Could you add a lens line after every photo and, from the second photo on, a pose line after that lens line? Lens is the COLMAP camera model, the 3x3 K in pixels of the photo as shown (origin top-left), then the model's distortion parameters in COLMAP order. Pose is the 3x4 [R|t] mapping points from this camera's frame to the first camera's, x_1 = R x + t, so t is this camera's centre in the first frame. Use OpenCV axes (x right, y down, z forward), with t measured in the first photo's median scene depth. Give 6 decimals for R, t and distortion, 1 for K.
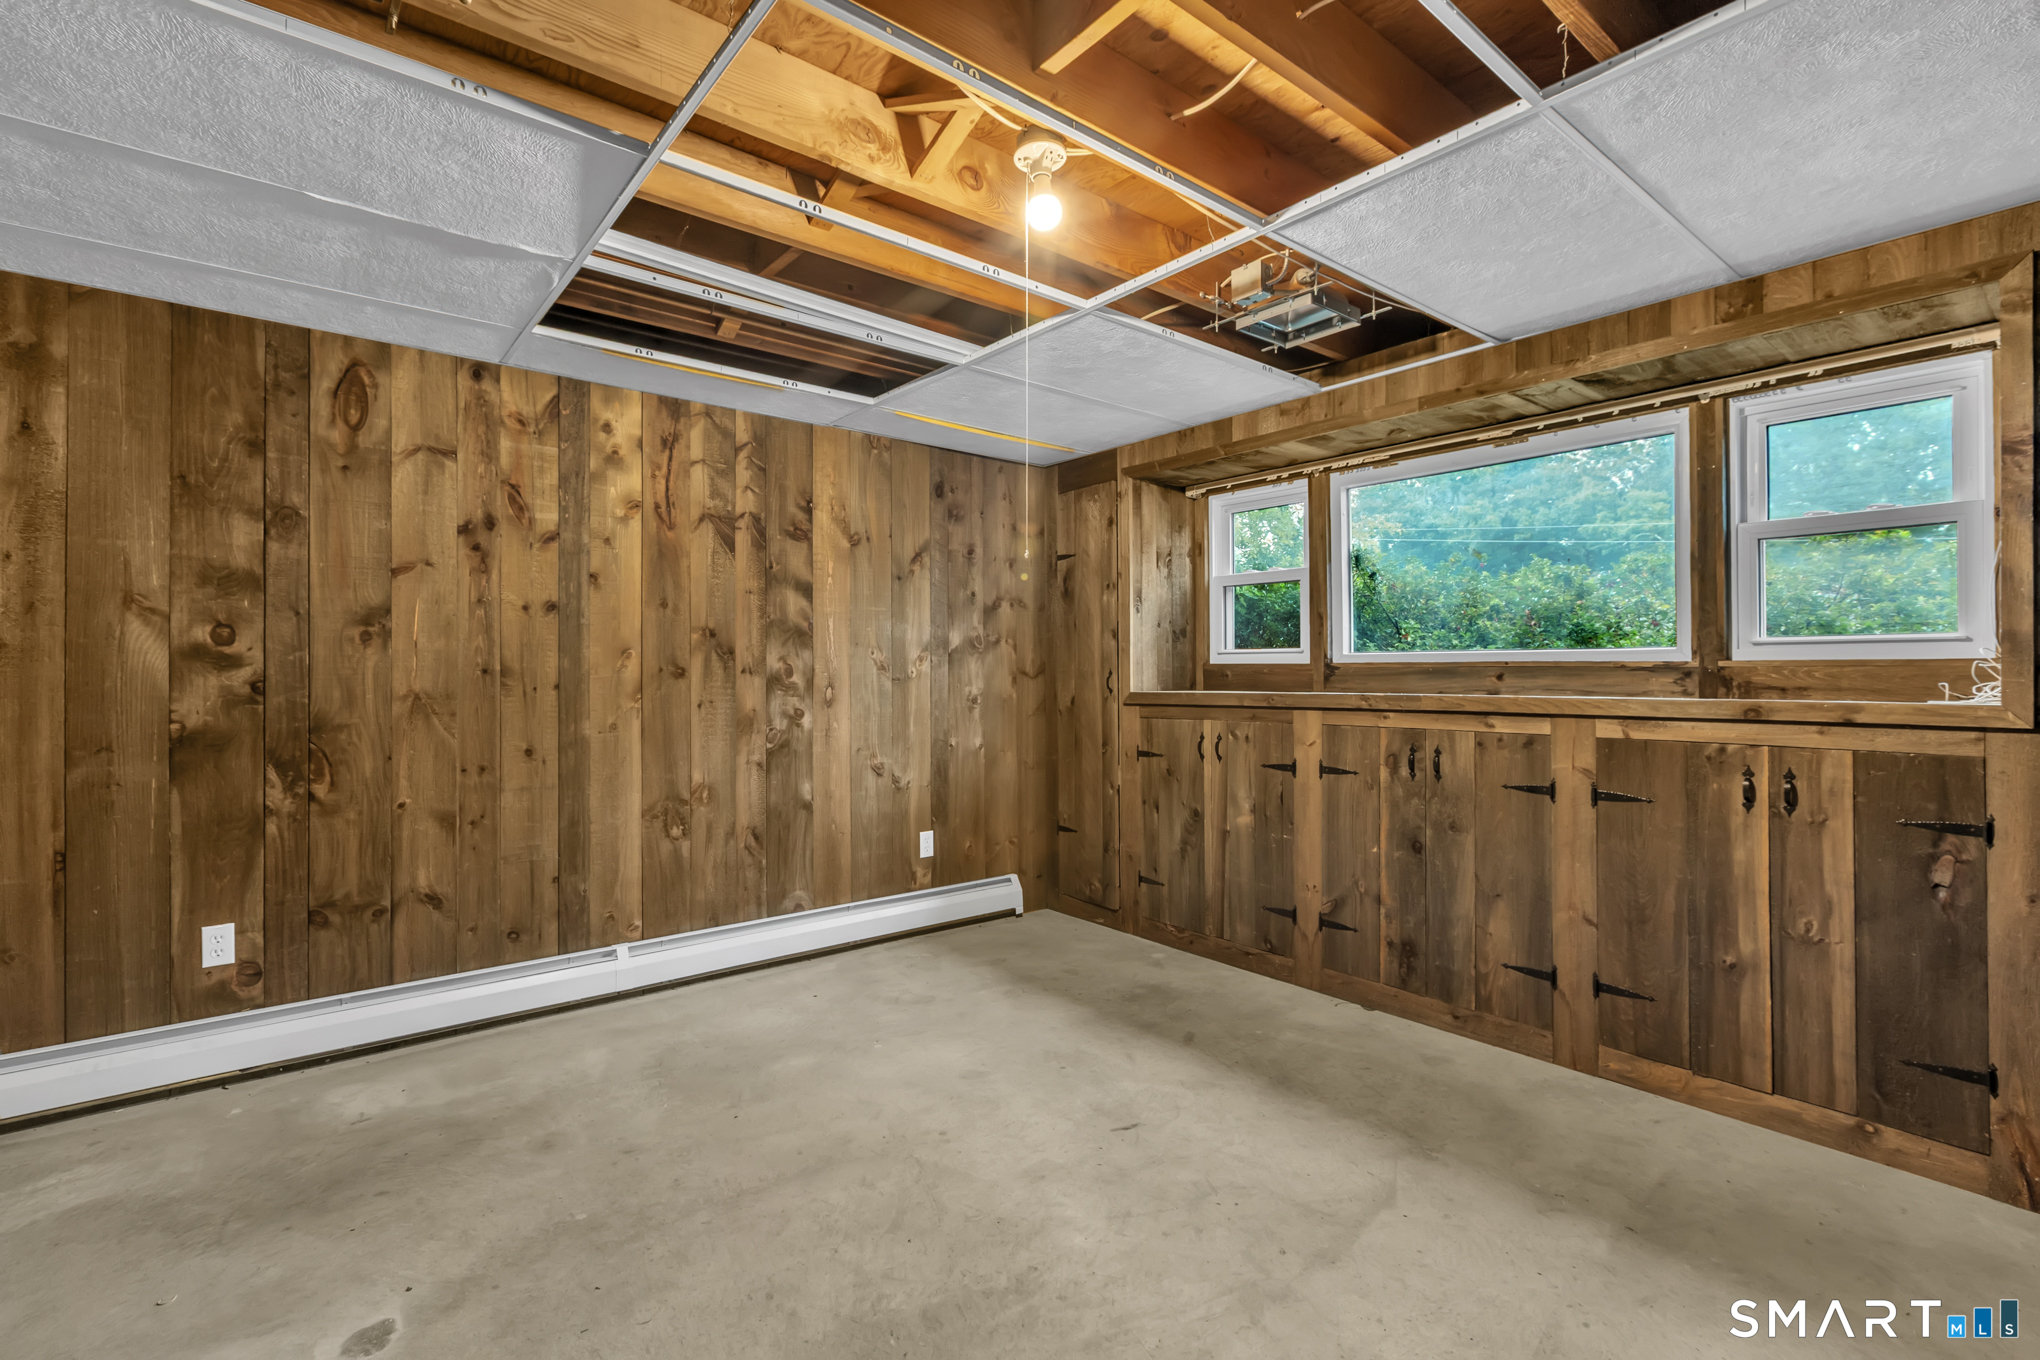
lens RADIAL K [[915.8, 0, 1019.7], [0, 915.8, 669.8], [0, 0, 1]] dist [0.000040, -0.000024]
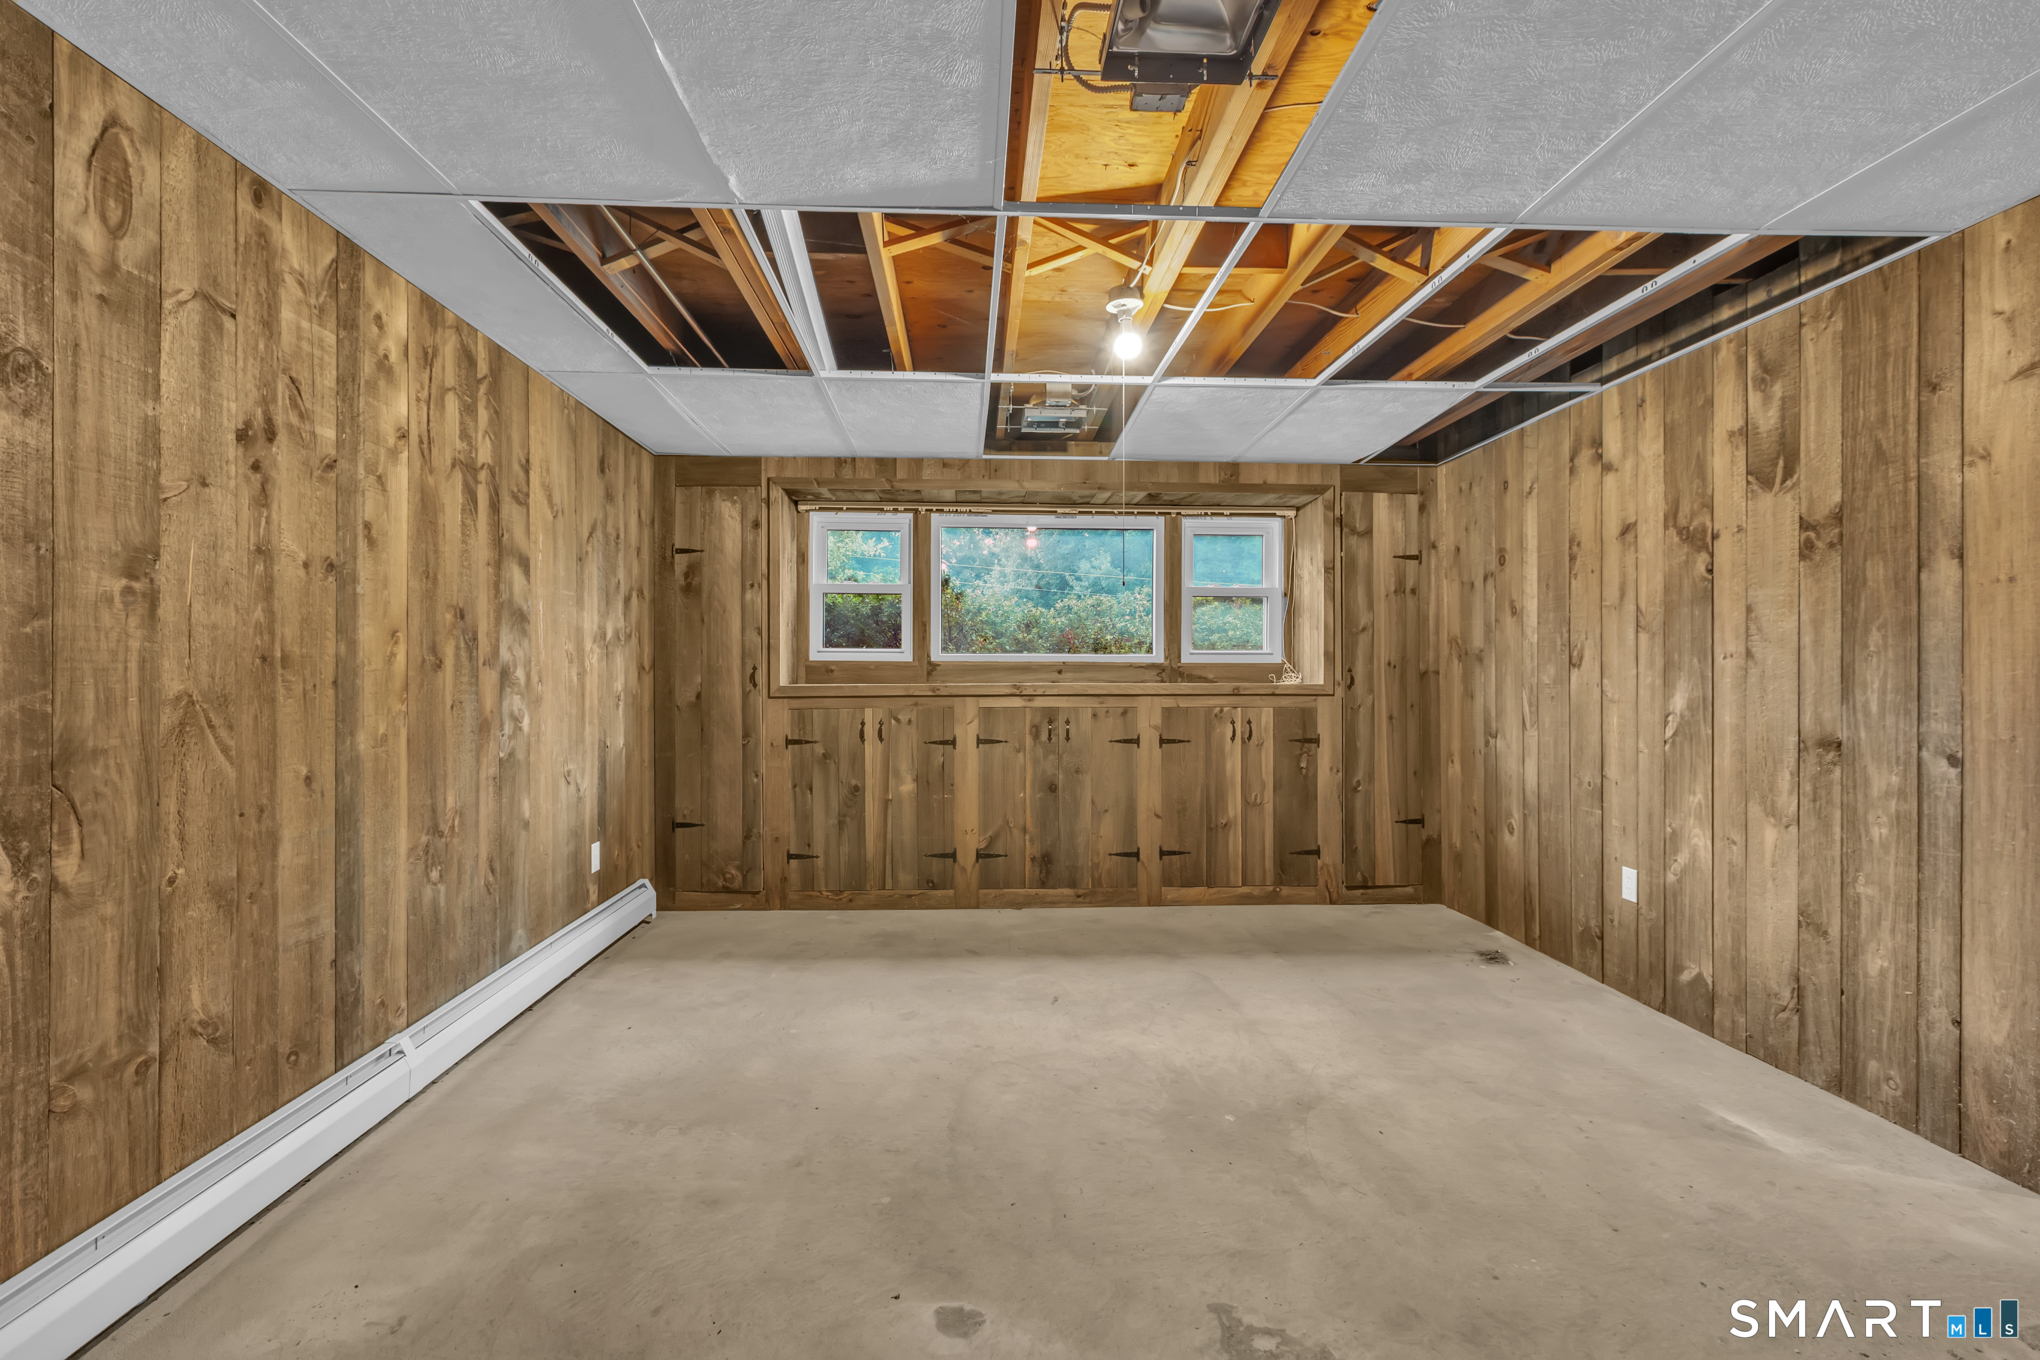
lens RADIAL K [[912.6, 0, 1013.1], [0, 912.6, 671.2], [0, 0, 1]] dist [-0.001115, -0.000853]
pose [[0.592116, 0.003104, 0.805847, -0.781729], [-0.004779, 0.999989, -0.000340, 0.007997], [-0.805838, -0.003650, 0.592124, 0.189138]]
